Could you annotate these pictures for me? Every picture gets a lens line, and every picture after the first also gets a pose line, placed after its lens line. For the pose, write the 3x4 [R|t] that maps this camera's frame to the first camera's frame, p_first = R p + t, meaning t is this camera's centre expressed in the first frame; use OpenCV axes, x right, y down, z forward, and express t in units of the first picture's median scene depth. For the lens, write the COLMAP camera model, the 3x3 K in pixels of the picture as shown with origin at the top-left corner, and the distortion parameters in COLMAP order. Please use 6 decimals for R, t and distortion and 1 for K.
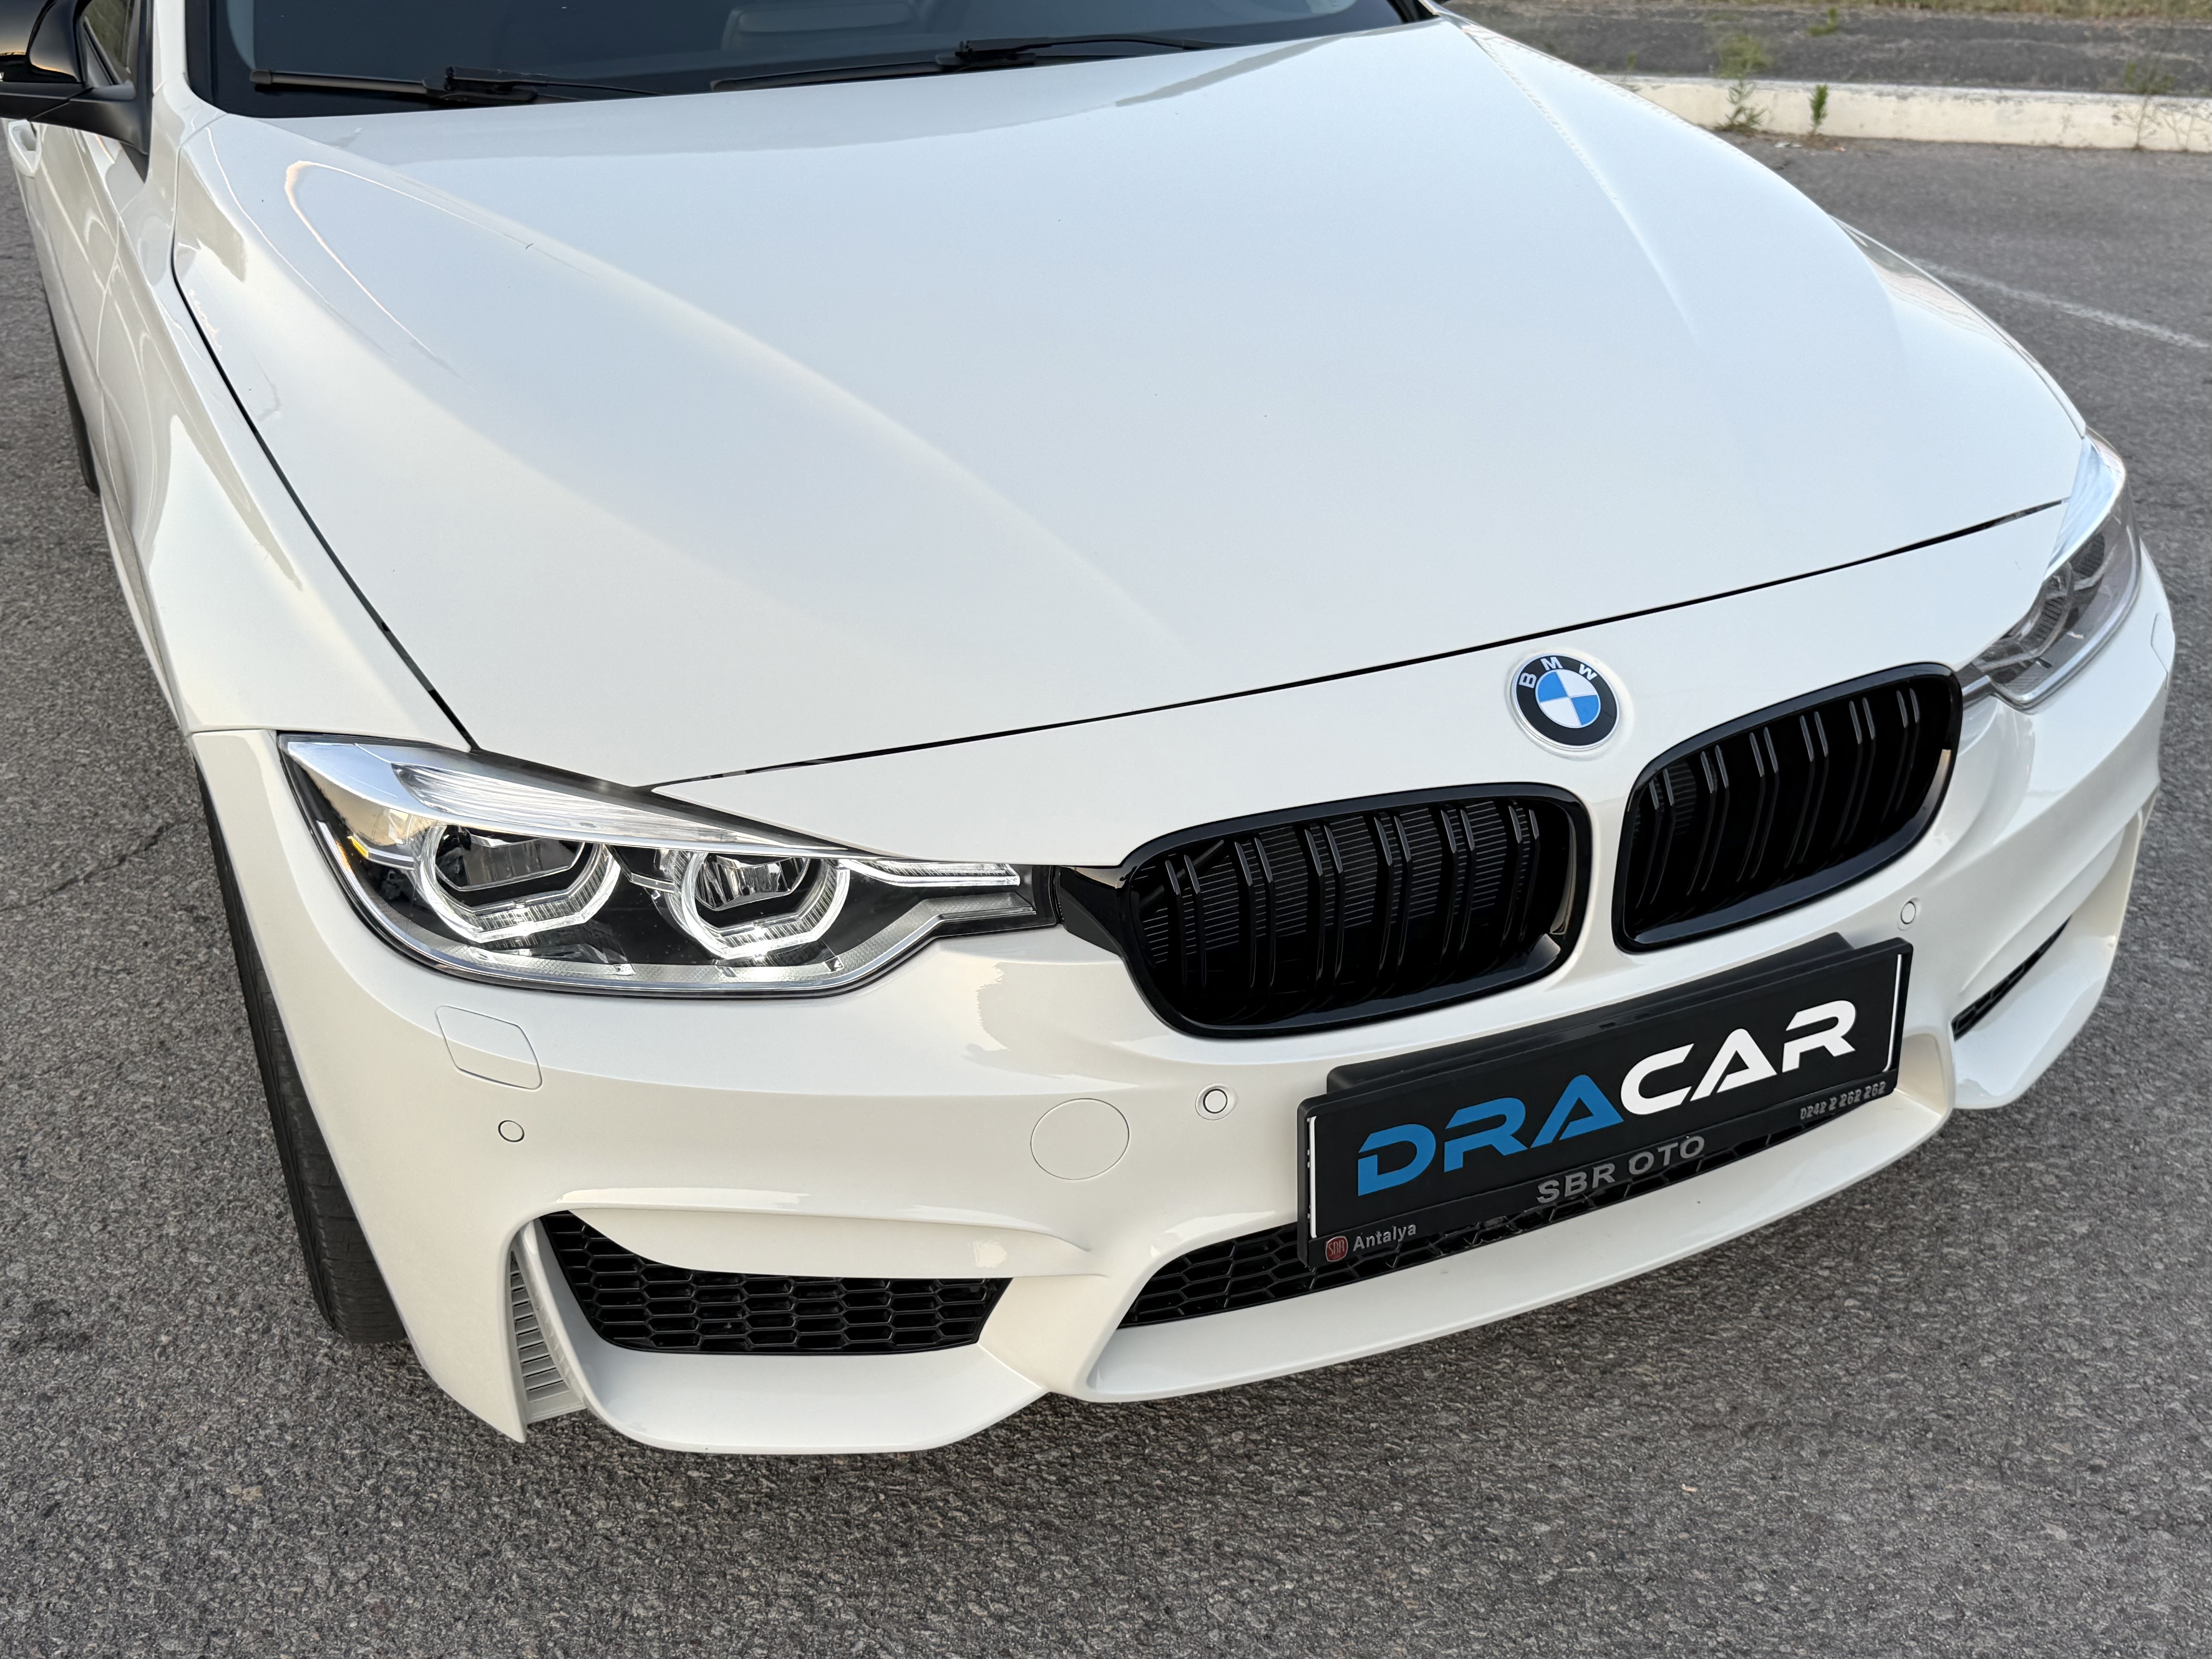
lens RADIAL K [[2308.0, 0, 1181.7], [0, 2308.0, 902.5], [0, 0, 1]] dist [0.195824, -0.455333]
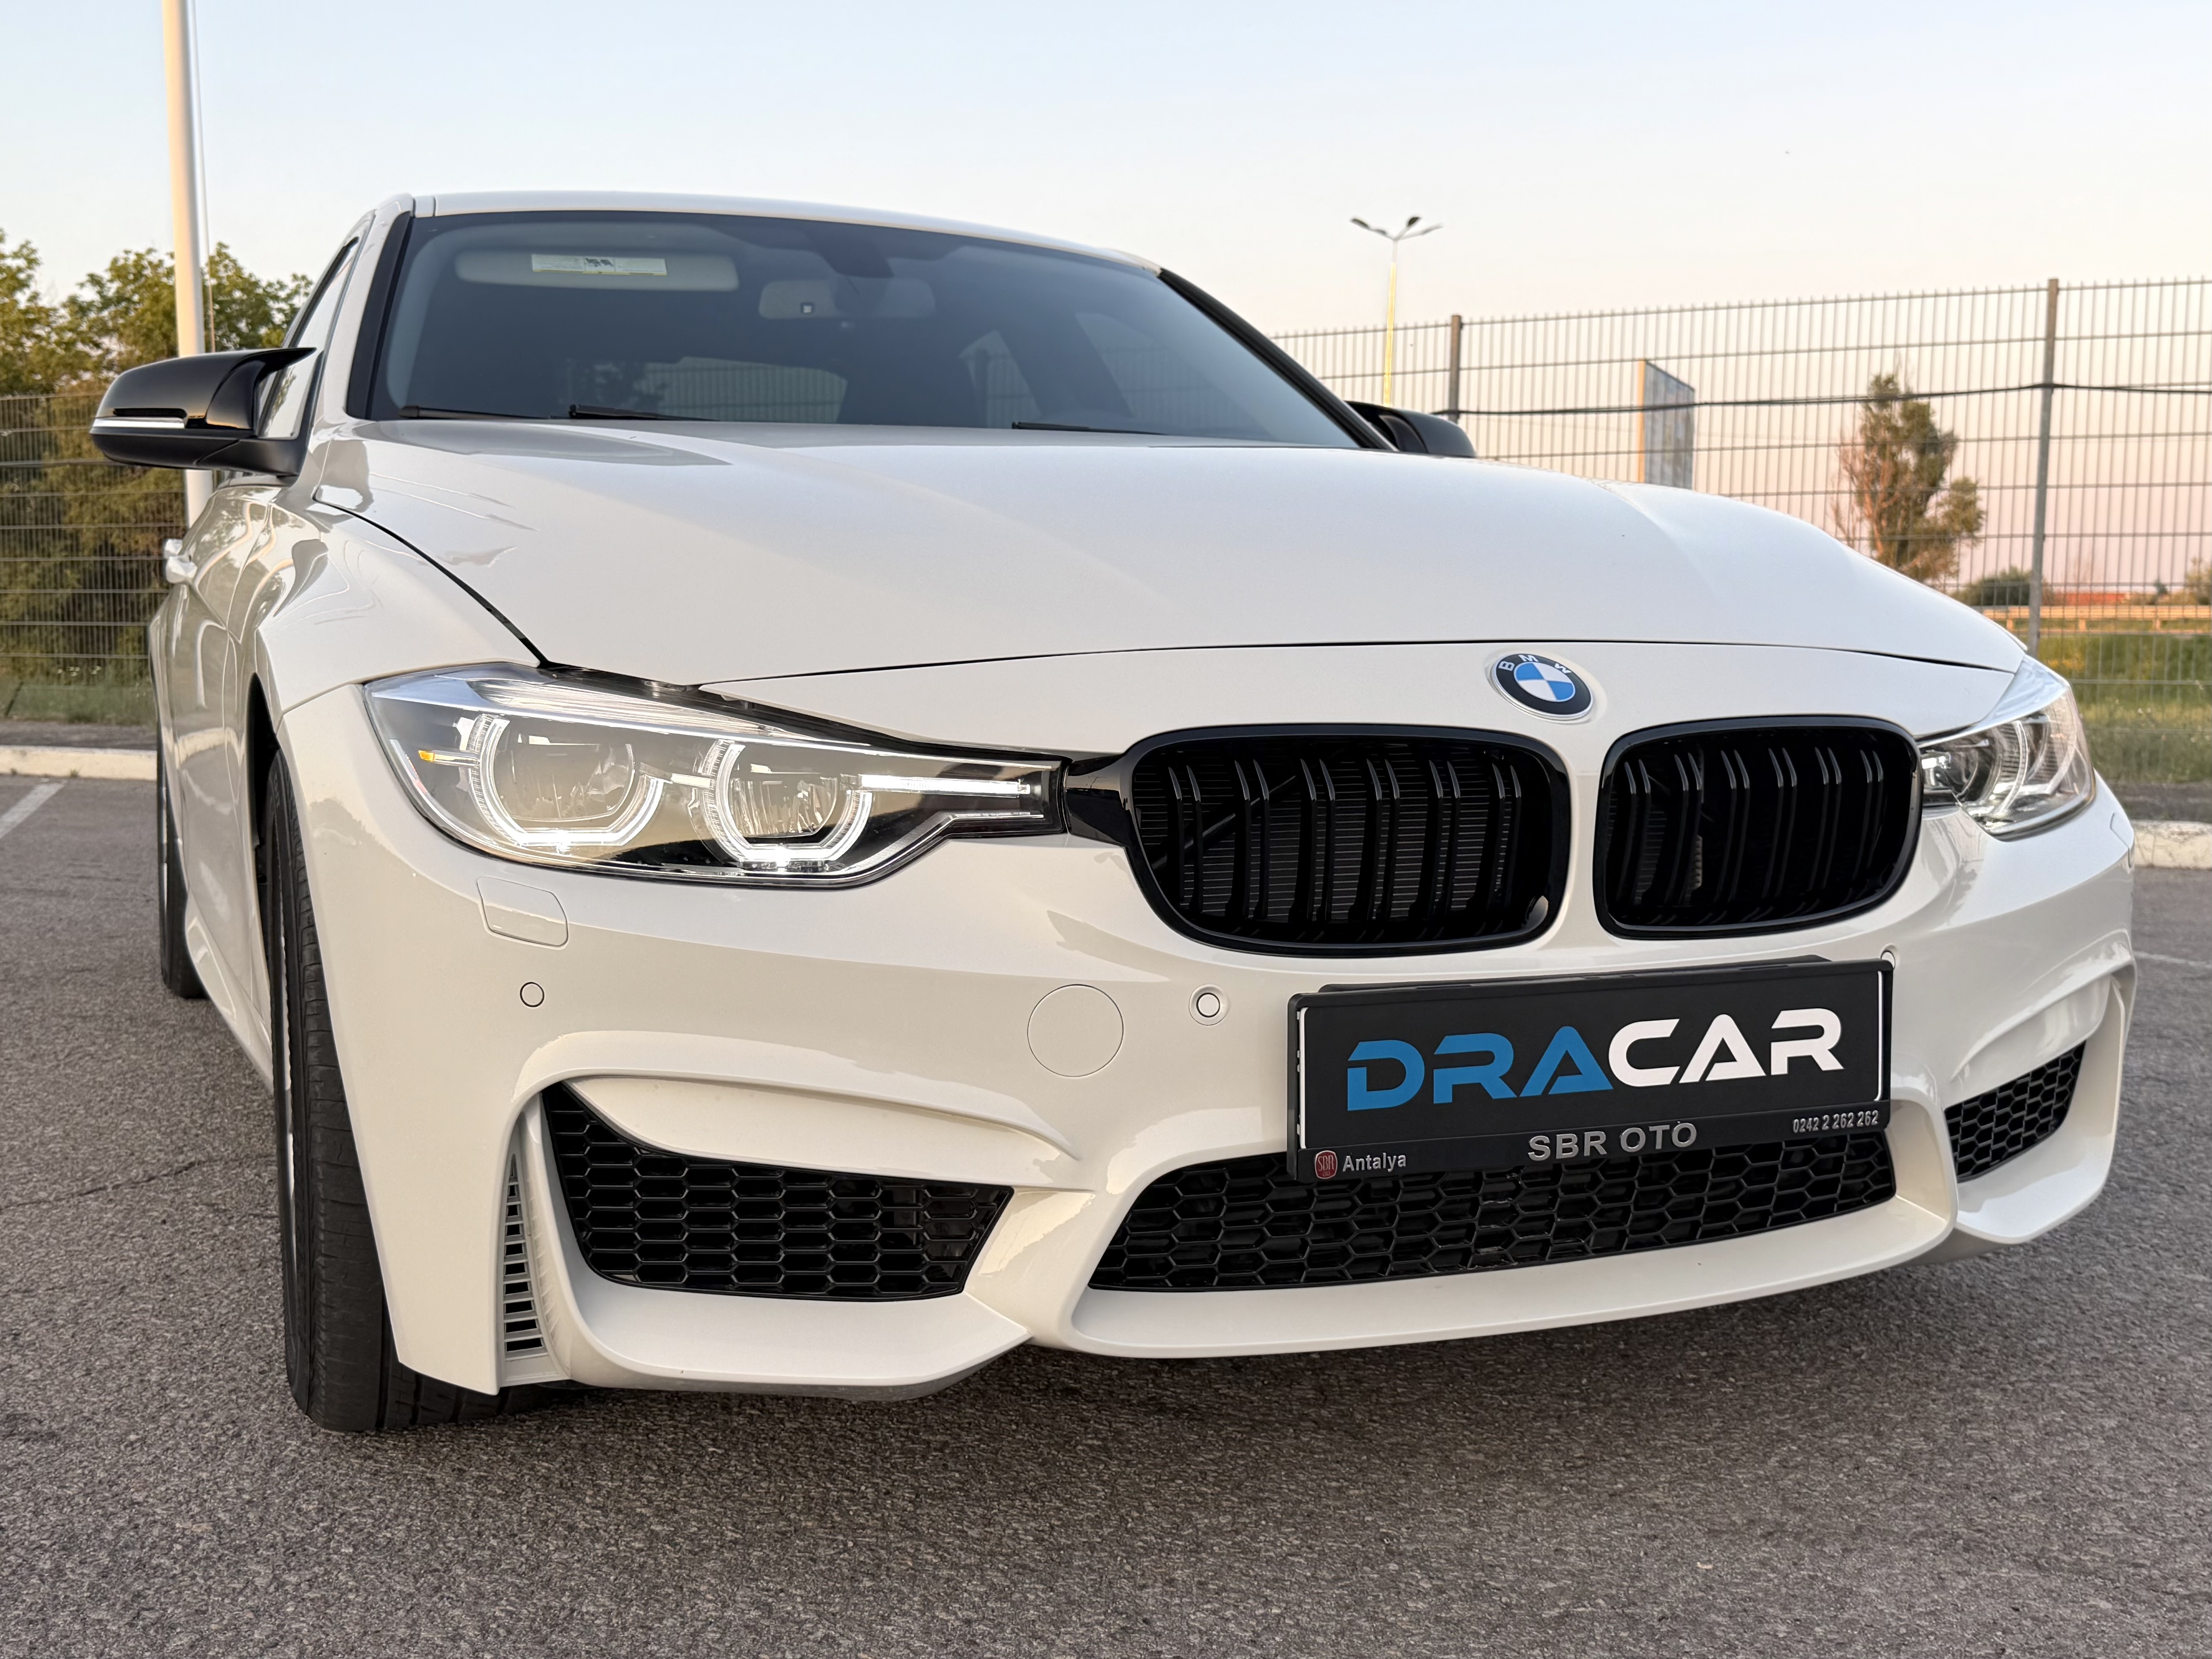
lens RADIAL K [[2309.8, 0, 1117.7], [0, 2309.8, 904.2], [0, 0, 1]] dist [0.187784, -0.440377]
pose [[0.998922, 0.025670, -0.038676, 0.011530], [-0.037777, 0.933728, -0.355985, 0.366990], [0.026974, 0.357062, 0.933691, 0.019697]]
